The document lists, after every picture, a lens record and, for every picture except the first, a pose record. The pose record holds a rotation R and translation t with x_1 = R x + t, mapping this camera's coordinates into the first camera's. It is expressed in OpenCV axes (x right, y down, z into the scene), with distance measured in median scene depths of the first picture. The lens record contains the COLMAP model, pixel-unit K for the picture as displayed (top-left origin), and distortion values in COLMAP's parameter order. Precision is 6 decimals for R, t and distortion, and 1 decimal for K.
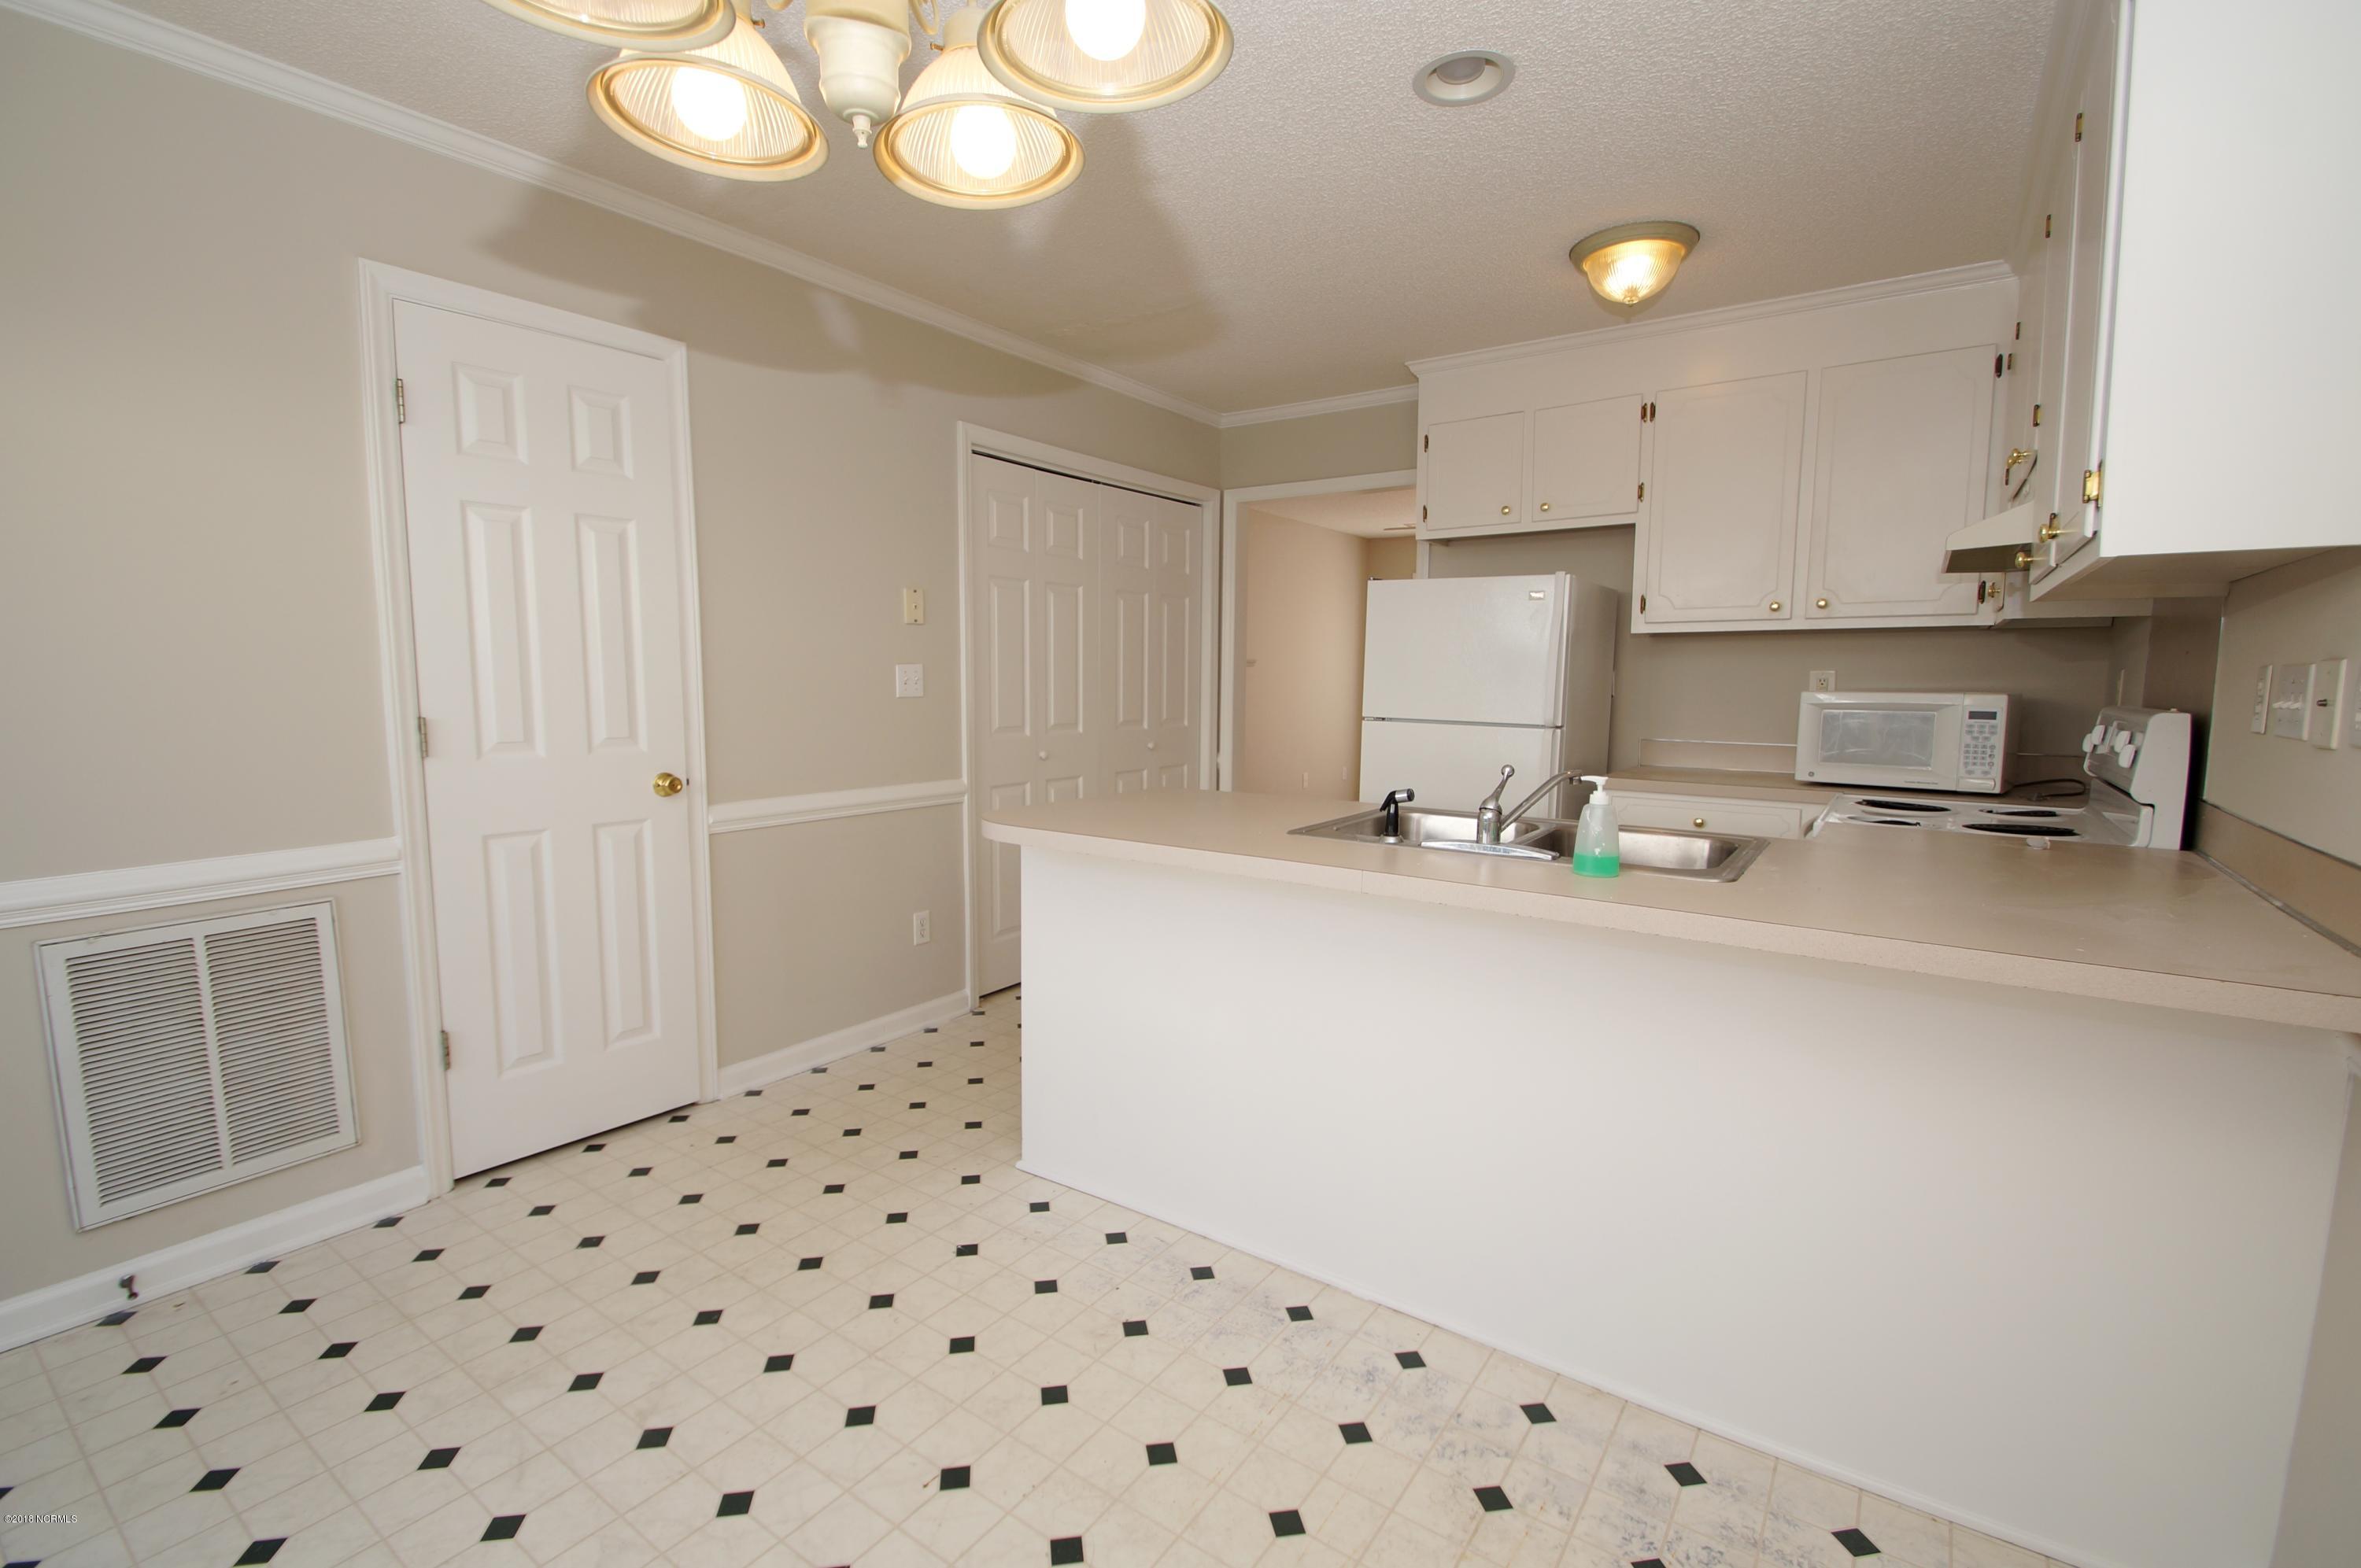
lens RADIAL K [[1041.3, 0, 1180.5], [0, 1041.3, 784.0], [0, 0, 1]] dist [-0.000501, -0.000271]
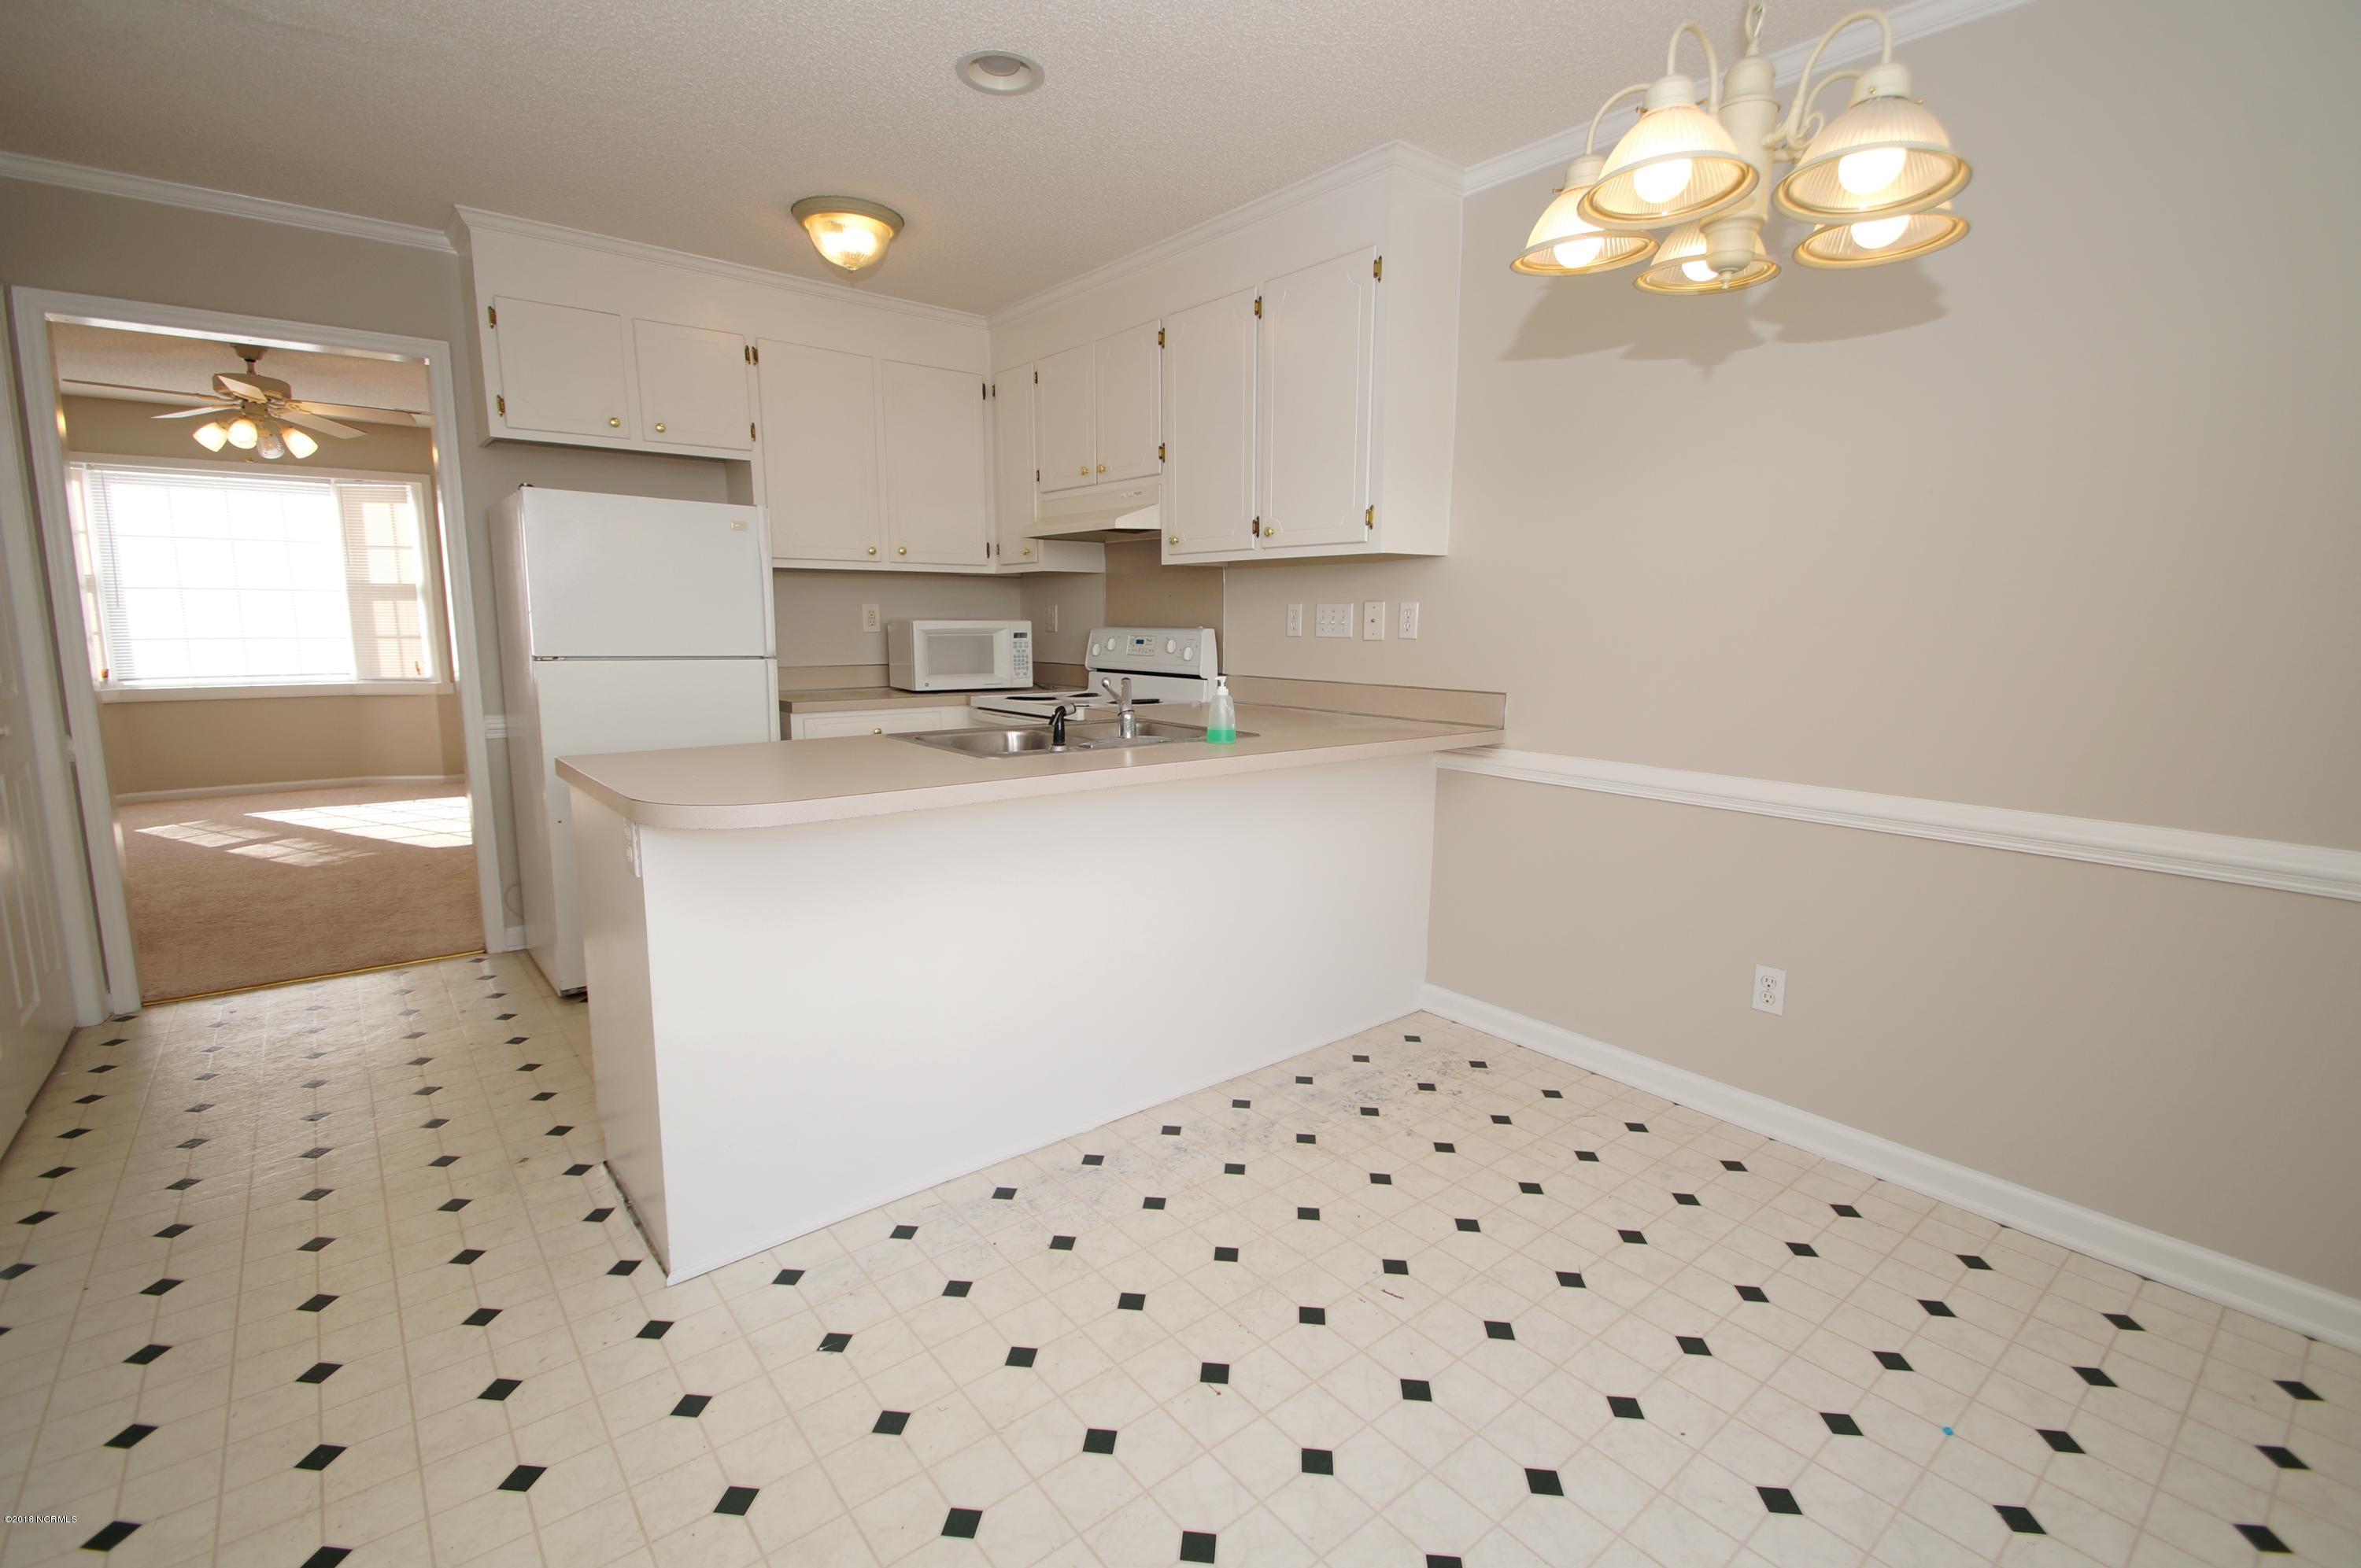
lens RADIAL K [[1045.9, 0, 1172.1], [0, 1045.9, 784.3], [0, 0, 1]] dist [0.007952, -0.014920]
pose [[0.264862, -0.156160, 0.951558, -0.630361], [0.096202, 0.986156, 0.135061, -0.037606], [-0.959476, 0.055769, 0.276218, 0.394818]]
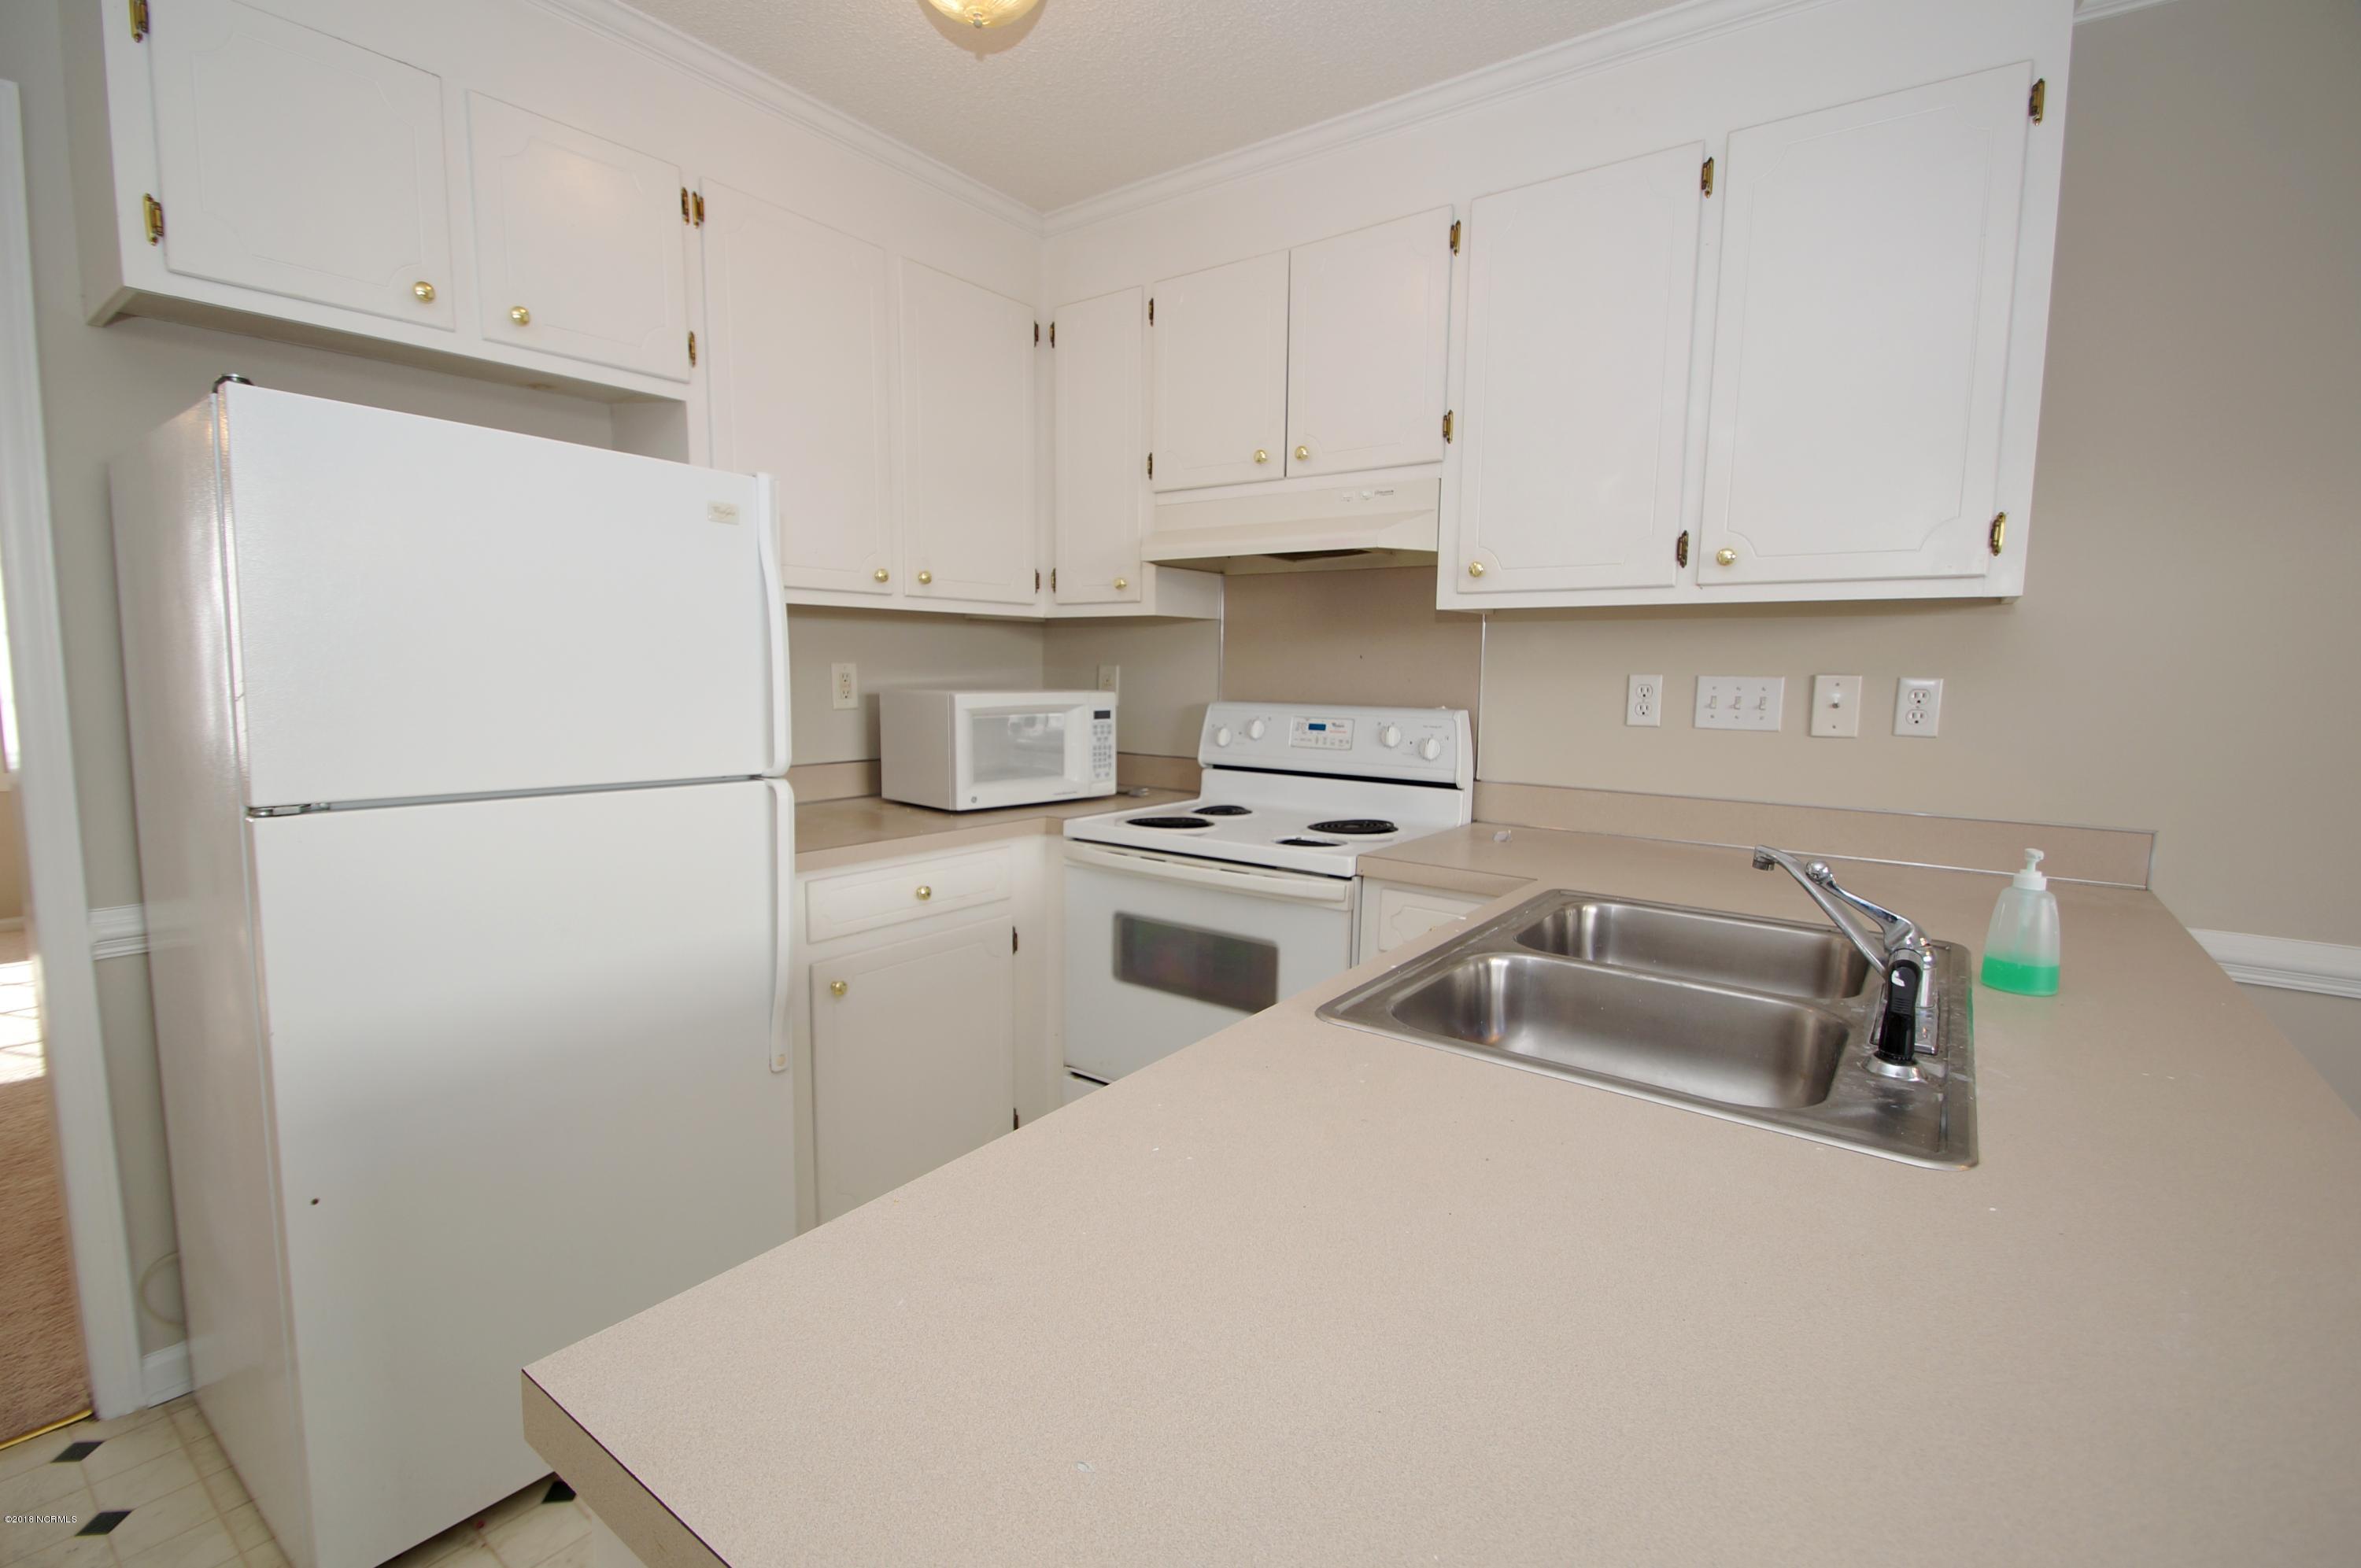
lens RADIAL K [[1045.9, 0, 1172.1], [0, 1045.9, 784.3], [0, 0, 1]] dist [0.007952, -0.014920]
pose [[0.021309, -0.116622, 0.992948, -0.181263], [0.090579, 0.989314, 0.114252, -0.106962], [-0.995661, 0.087505, 0.031644, 0.917108]]
